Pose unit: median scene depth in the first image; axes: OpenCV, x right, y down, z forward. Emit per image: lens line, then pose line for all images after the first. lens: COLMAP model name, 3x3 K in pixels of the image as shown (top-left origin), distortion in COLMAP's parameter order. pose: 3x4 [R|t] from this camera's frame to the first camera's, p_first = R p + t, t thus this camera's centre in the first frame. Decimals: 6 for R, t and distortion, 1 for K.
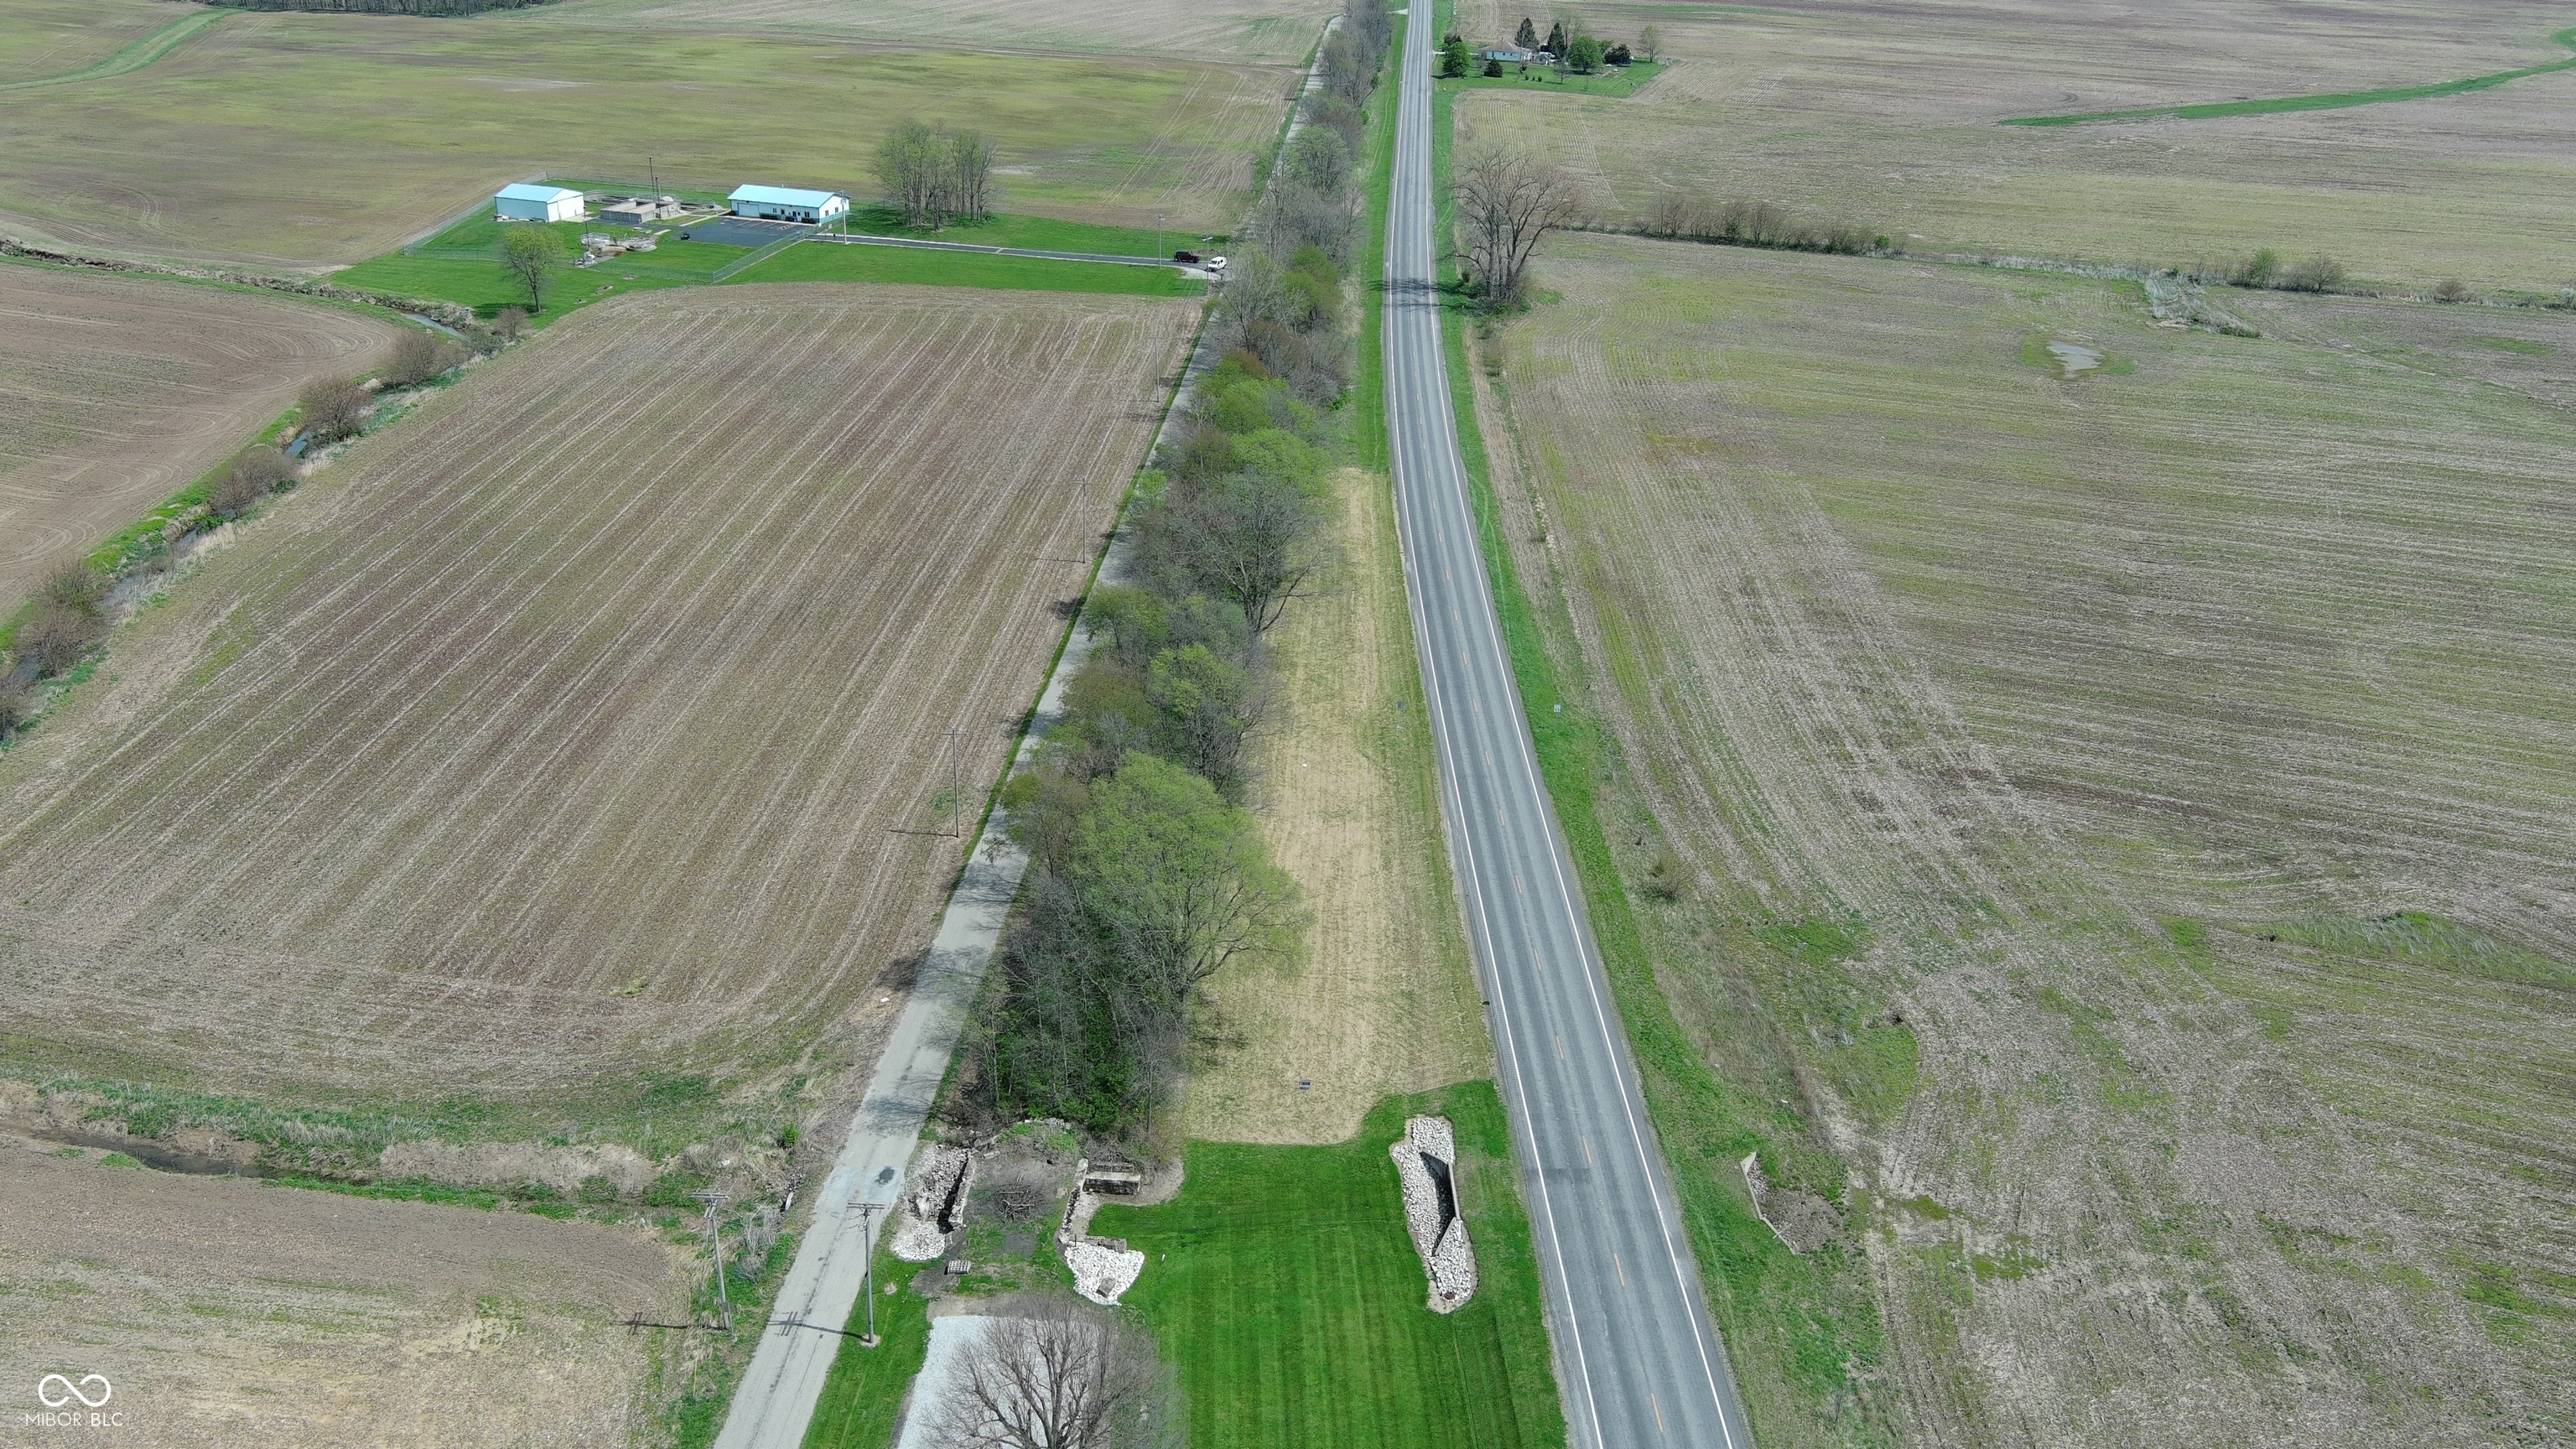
lens RADIAL K [[1987.3, 0, 1299.6], [0, 1987.3, 729.4], [0, 0, 1]] dist [0.008075, -0.051343]
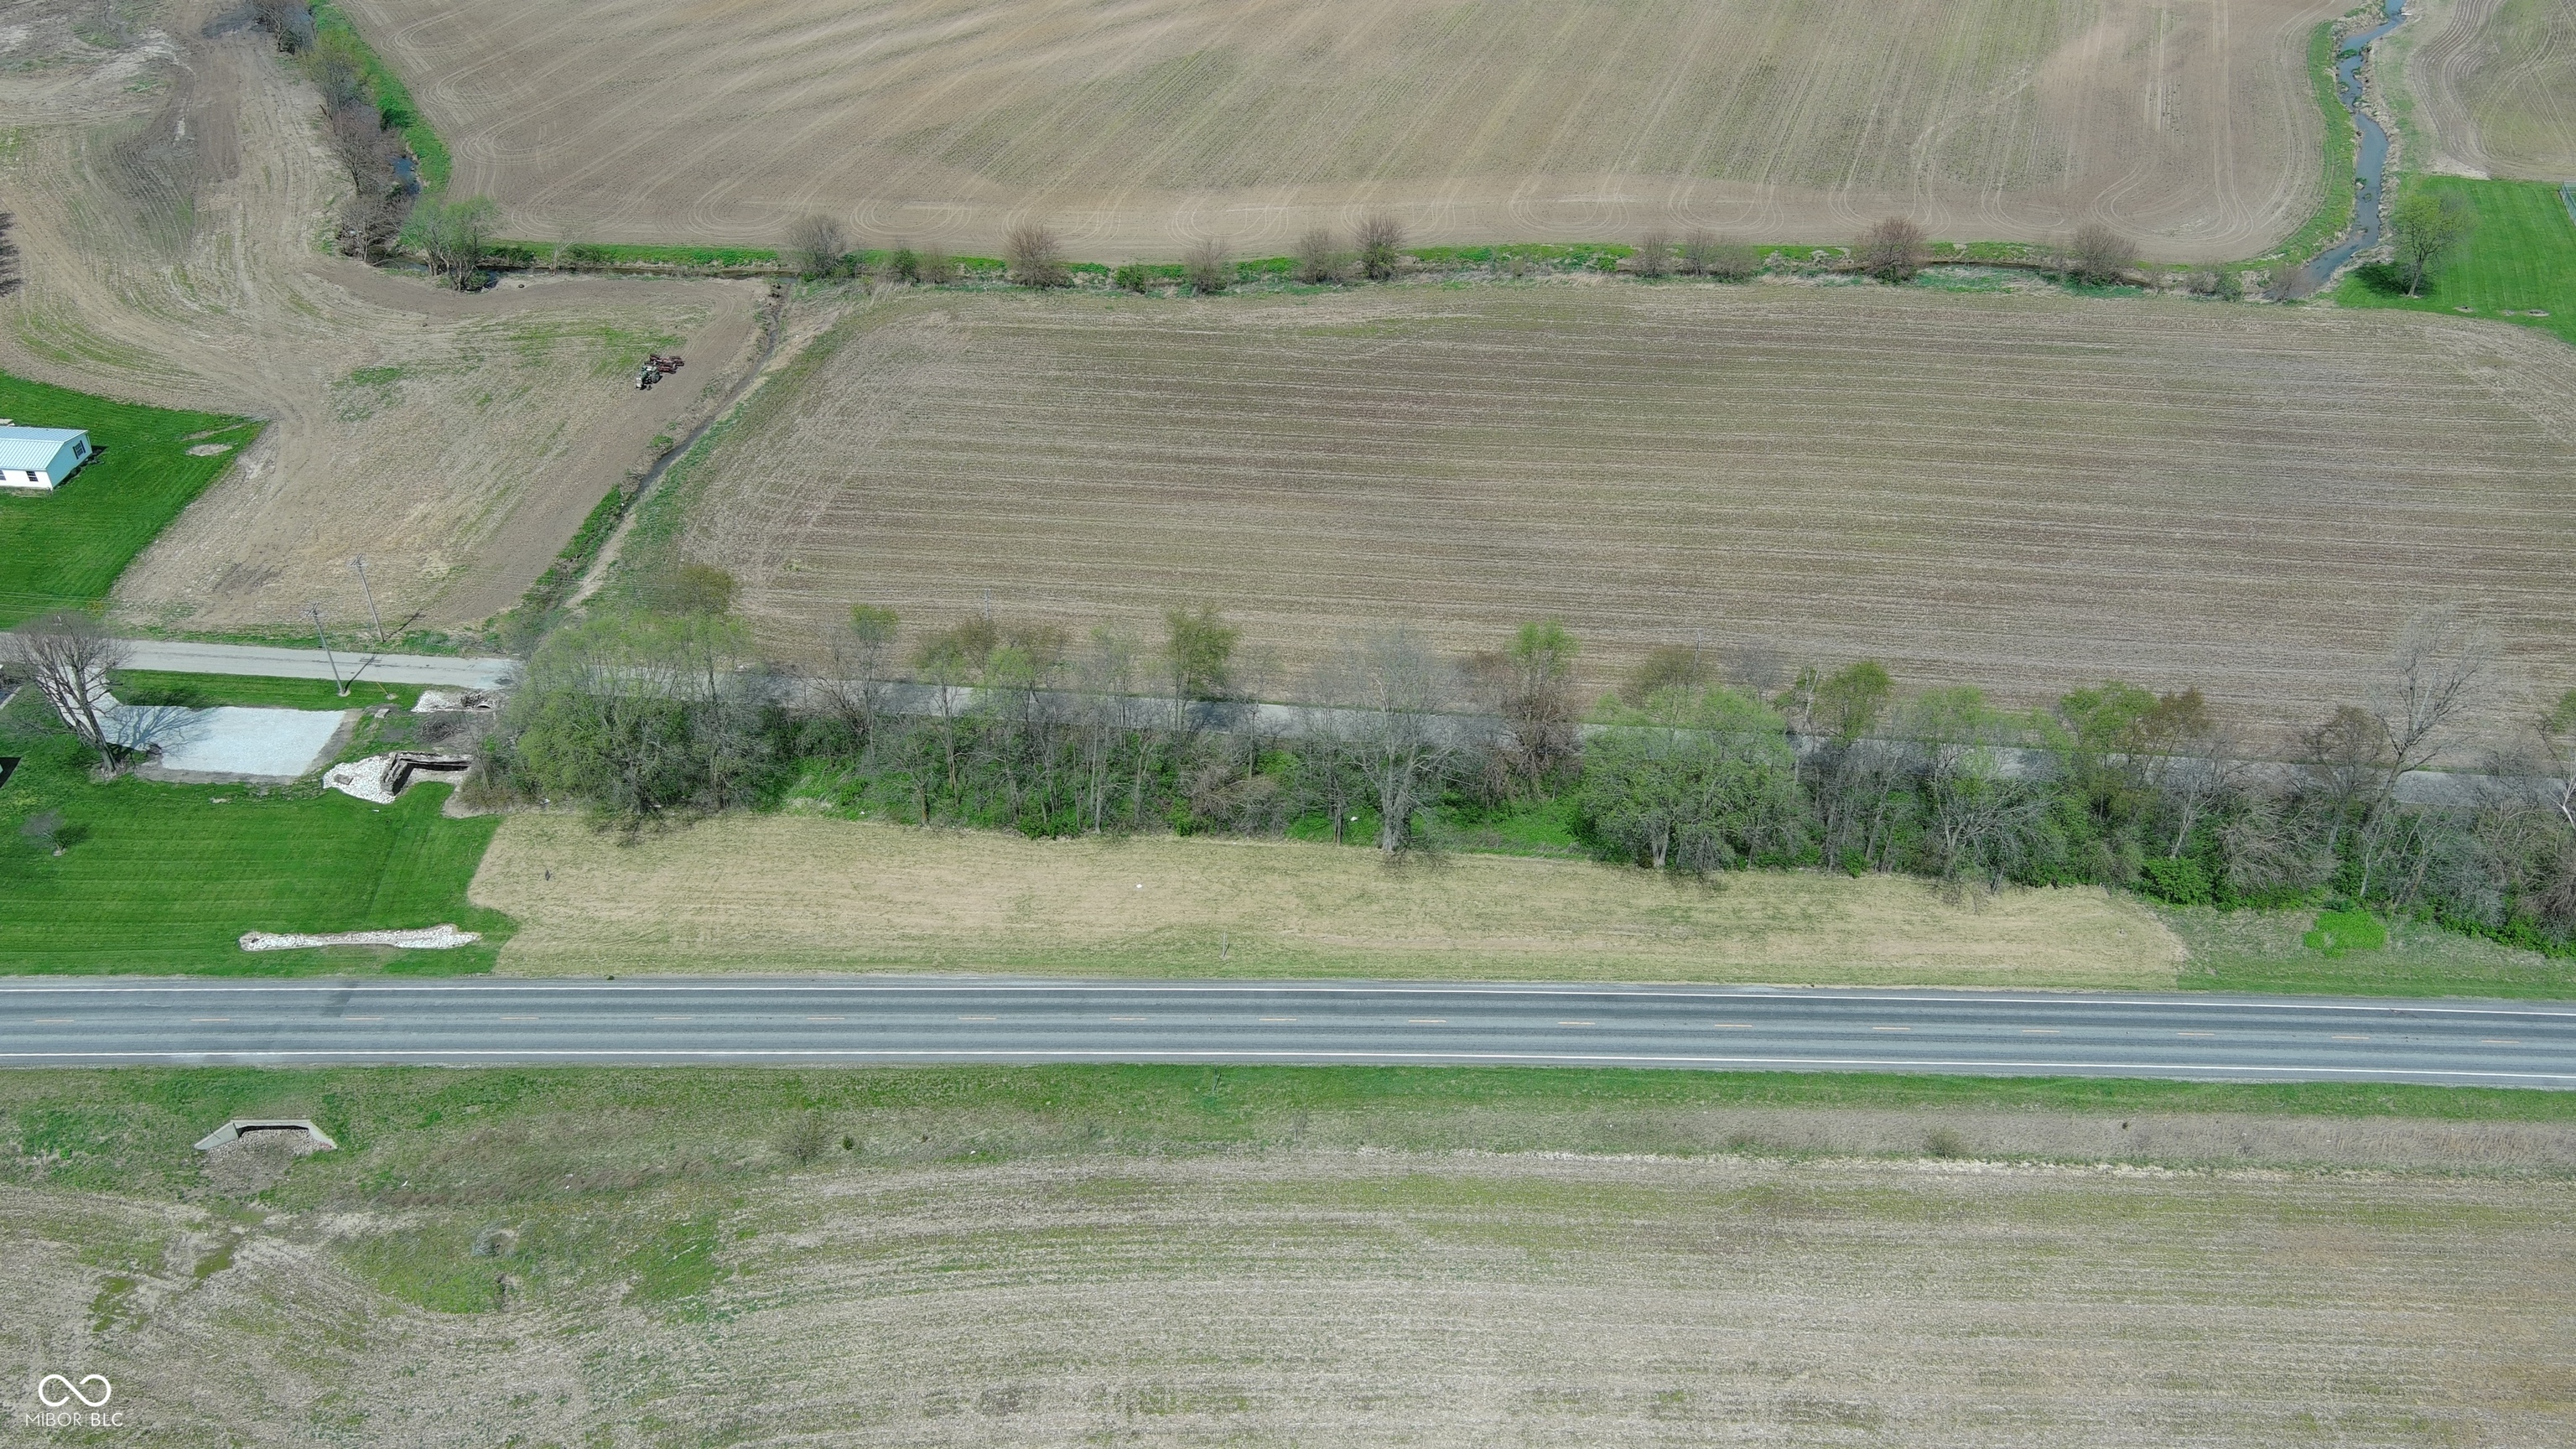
lens RADIAL K [[2014.2, 0, 1296.3], [0, 2014.2, 723.5], [0, 0, 1]] dist [0.011434, -0.022246]
pose [[0.003713, 0.579124, -0.815231, 1.014278], [-0.449538, 0.729185, 0.515951, -0.776999], [0.893253, 0.364562, 0.263046, 1.106846]]
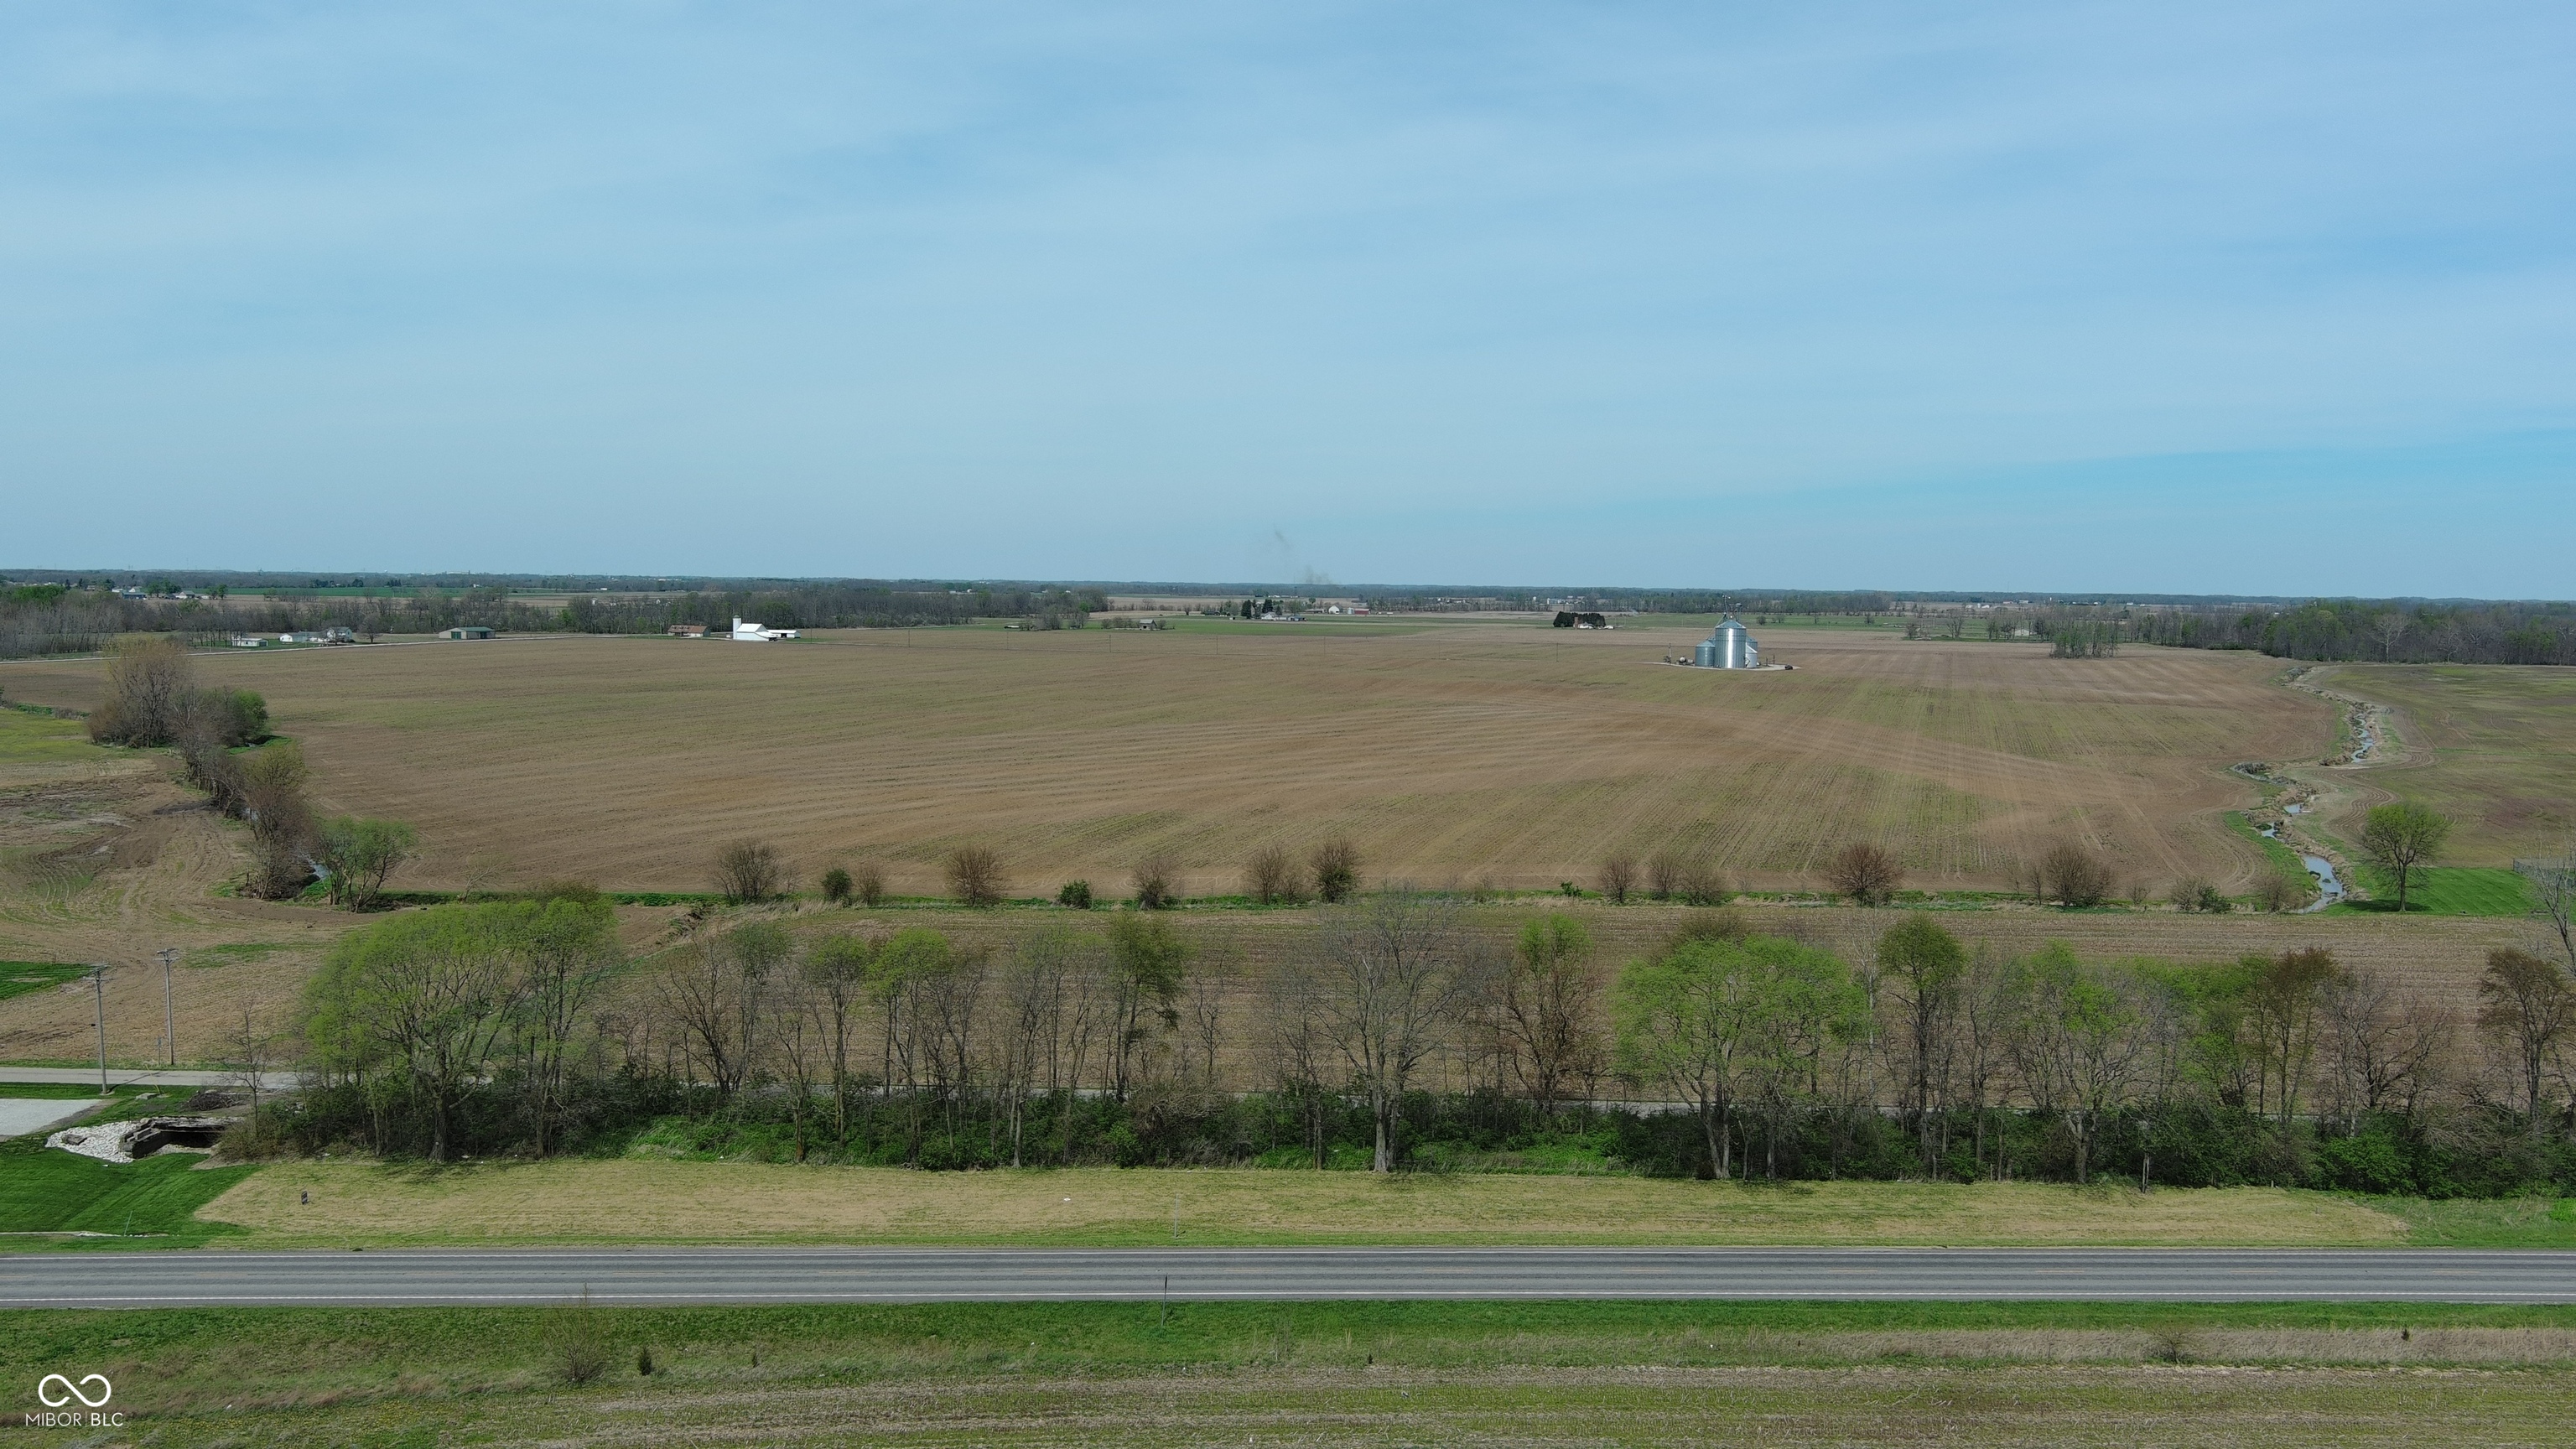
lens RADIAL K [[2014.2, 0, 1296.3], [0, 2014.2, 723.5], [0, 0, 1]] dist [0.011434, -0.022246]
pose [[0.036660, 0.049867, -0.998083, 1.024167], [-0.437206, 0.898899, 0.028852, -0.274917], [0.898614, 0.435310, 0.054756, 1.342438]]
